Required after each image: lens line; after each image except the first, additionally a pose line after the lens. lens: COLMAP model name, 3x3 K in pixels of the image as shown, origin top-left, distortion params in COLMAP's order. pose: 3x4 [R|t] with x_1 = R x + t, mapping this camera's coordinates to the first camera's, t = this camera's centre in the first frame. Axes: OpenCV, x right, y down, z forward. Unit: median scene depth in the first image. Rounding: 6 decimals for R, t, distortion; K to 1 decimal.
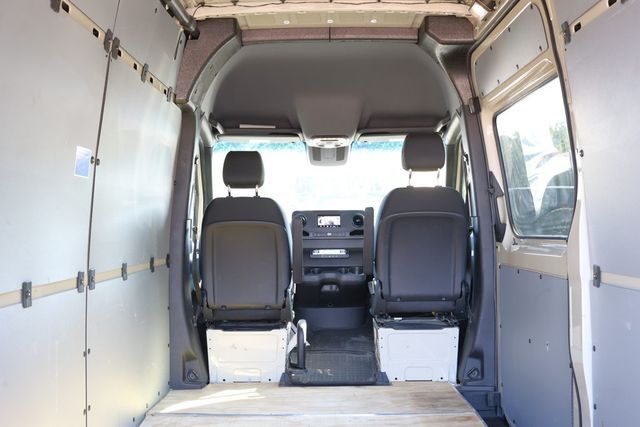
lens RADIAL K [[778.4, 0, 319.4], [0, 778.4, 206.0], [0, 0, 1]] dist [-0.001768, 0.003827]
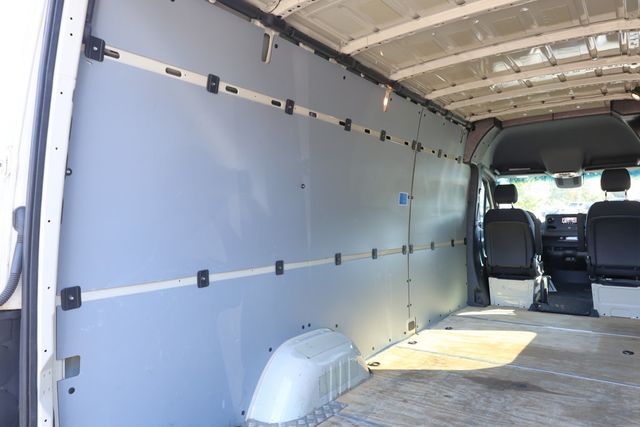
lens RADIAL K [[444.2, 0, 319.8], [0, 444.2, 202.4], [0, 0, 1]] dist [-0.002717, -0.002323]
pose [[0.811077, -0.028457, -0.584247, 0.169678], [0.020990, 0.999589, -0.019547, -0.015213], [0.584563, 0.003591, 0.811341, -0.145174]]
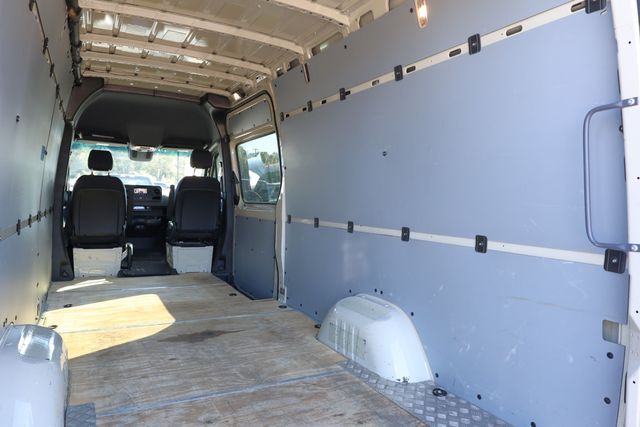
lens RADIAL K [[444.2, 0, 319.8], [0, 444.2, 202.4], [0, 0, 1]] dist [-0.002717, -0.002323]
pose [[0.880085, 0.036332, 0.473425, -0.135834], [-0.051753, 0.998468, 0.019584, 0.004180], [-0.471988, -0.041737, 0.880617, -0.165407]]
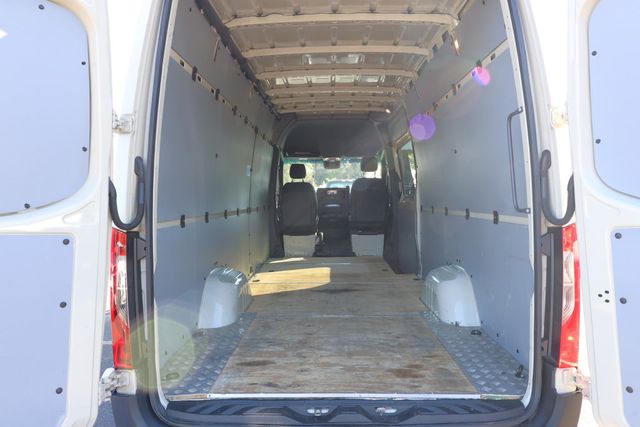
lens RADIAL K [[444.2, 0, 319.8], [0, 444.2, 202.4], [0, 0, 1]] dist [-0.002717, -0.002323]
pose [[0.999775, -0.002638, -0.021045, 0.003606], [0.003338, 0.999441, 0.033279, 0.006025], [0.020946, -0.033342, 0.999224, -0.437121]]
